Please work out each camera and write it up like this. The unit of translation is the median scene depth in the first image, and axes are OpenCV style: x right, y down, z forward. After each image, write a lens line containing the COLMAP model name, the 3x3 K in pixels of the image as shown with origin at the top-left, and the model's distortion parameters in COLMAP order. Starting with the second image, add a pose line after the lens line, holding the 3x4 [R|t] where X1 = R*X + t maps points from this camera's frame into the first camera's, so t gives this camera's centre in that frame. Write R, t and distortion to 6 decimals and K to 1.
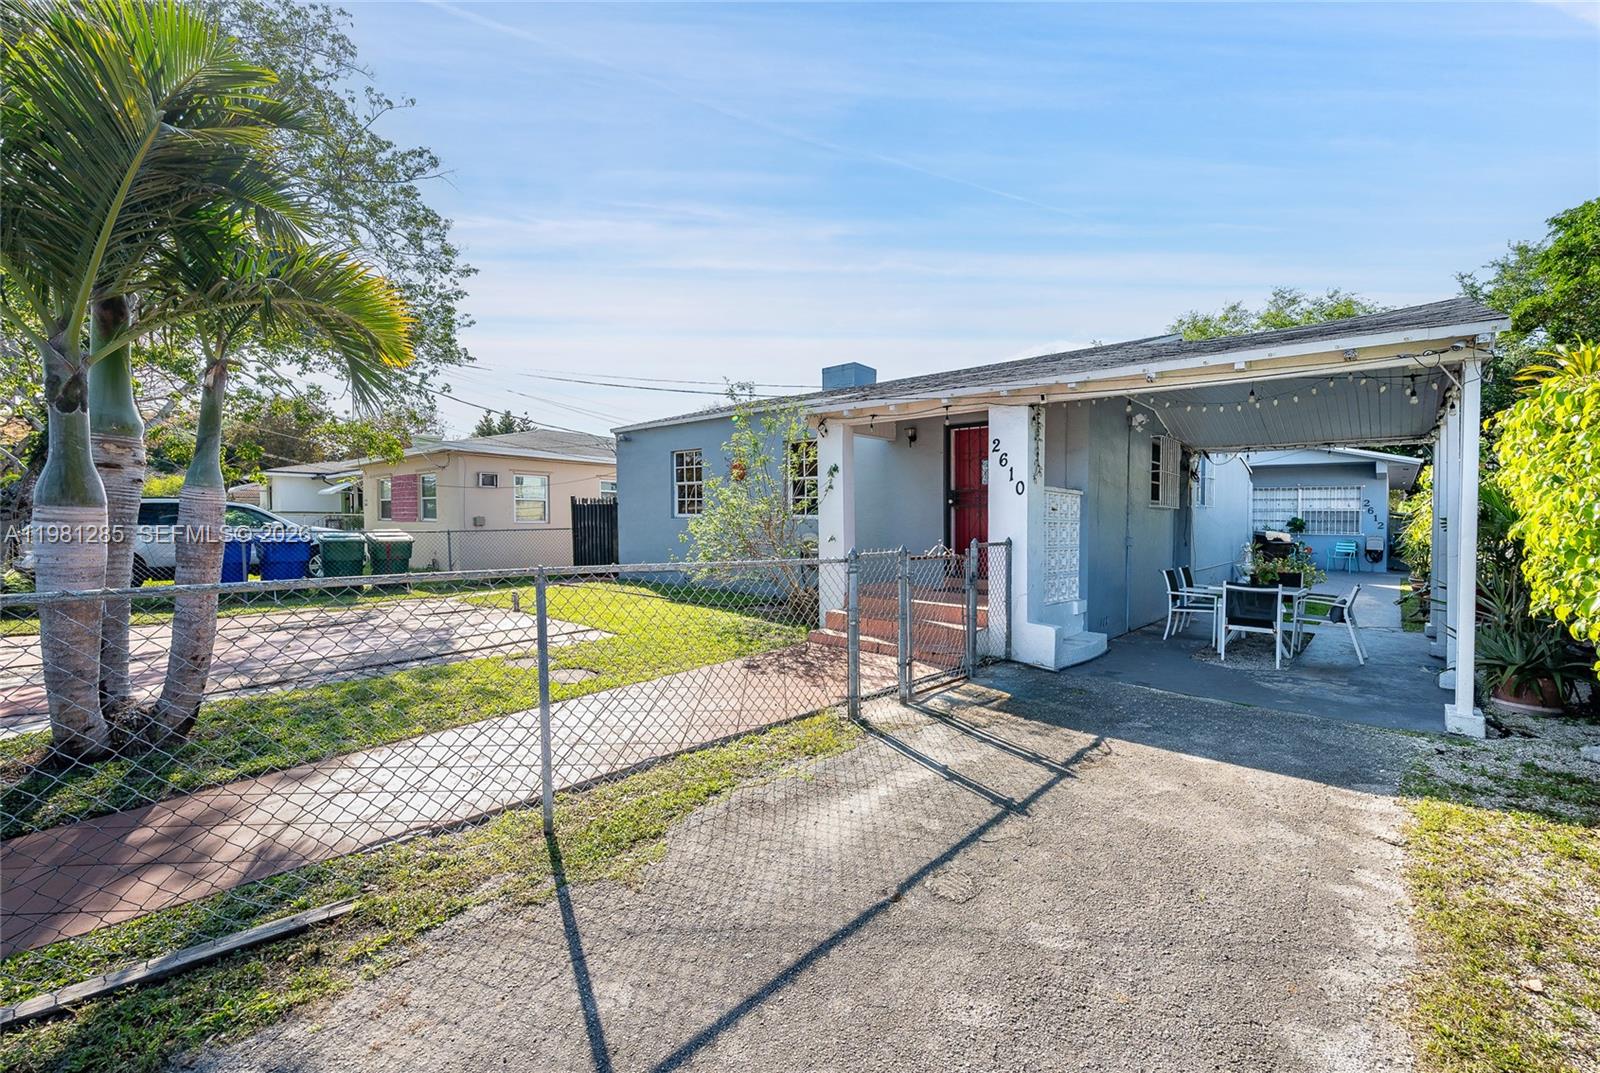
lens RADIAL K [[652.8, 0, 800.0], [0, 652.8, 536.5], [0, 0, 1]] dist [-0.003142, -0.000396]
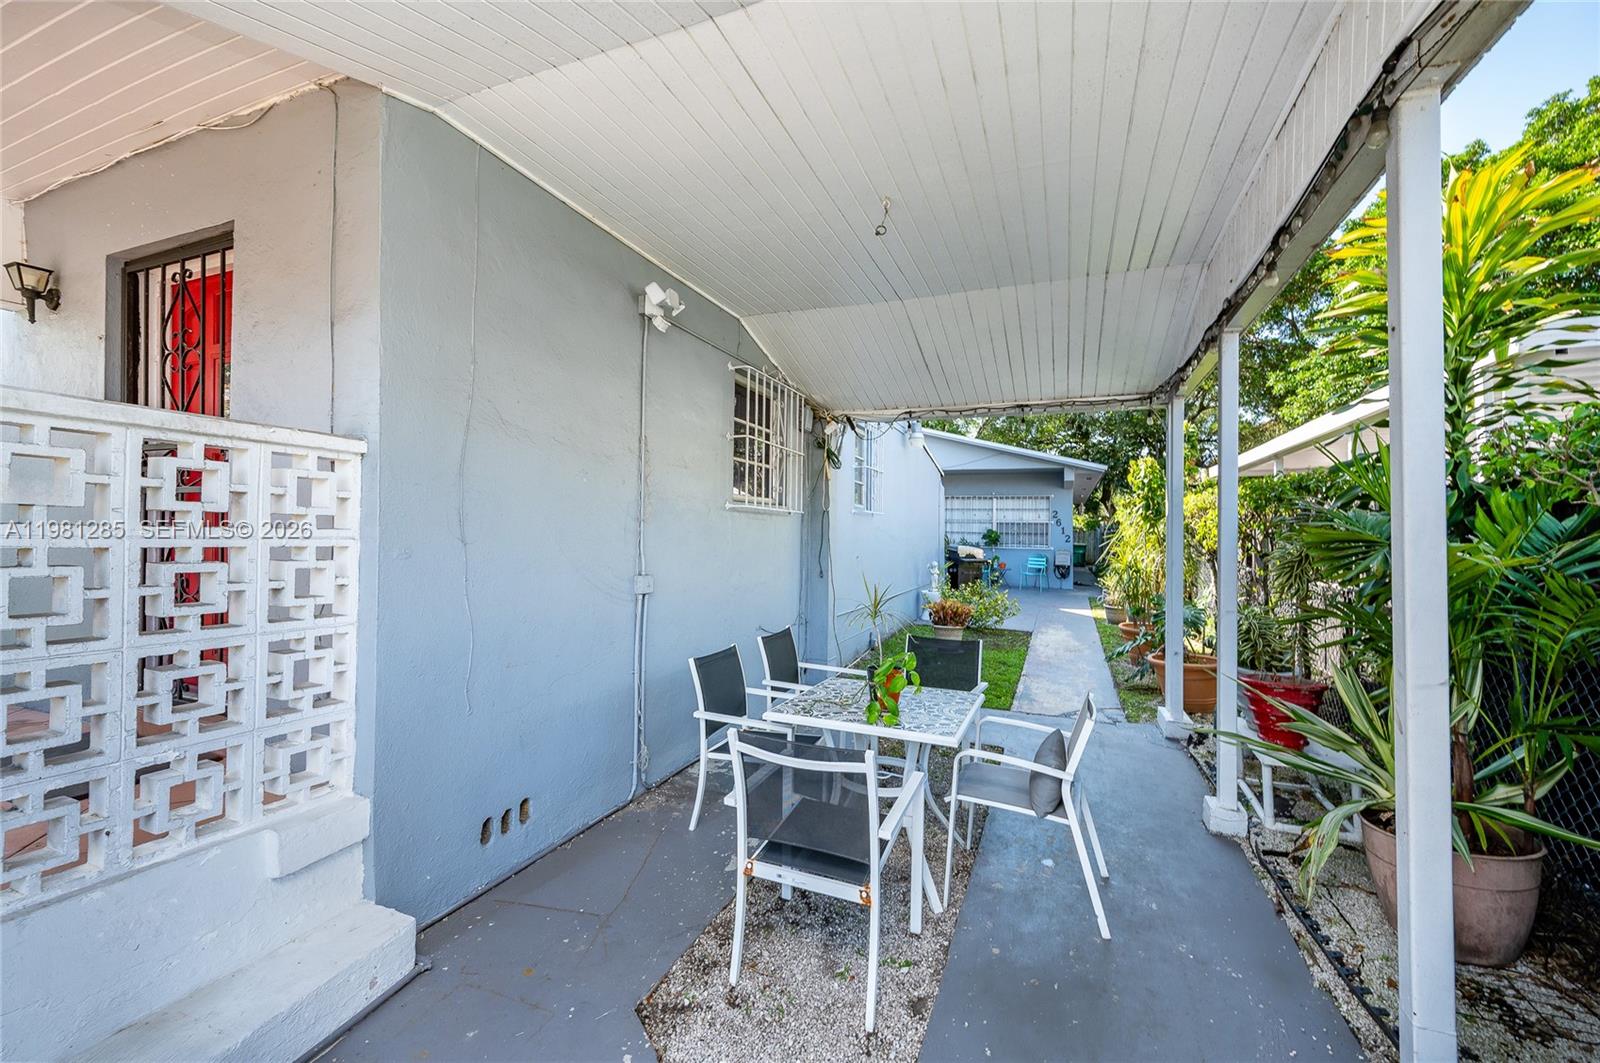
lens RADIAL K [[629.6, 0, 800.0], [0, 629.6, 531.5], [0, 0, 1]] dist [-0.000591, -0.000411]
pose [[0.940940, 0.005411, 0.338529, 0.227040], [0.001850, 0.999775, -0.021121, -0.008886], [-0.338567, 0.020500, 0.940719, 0.281793]]
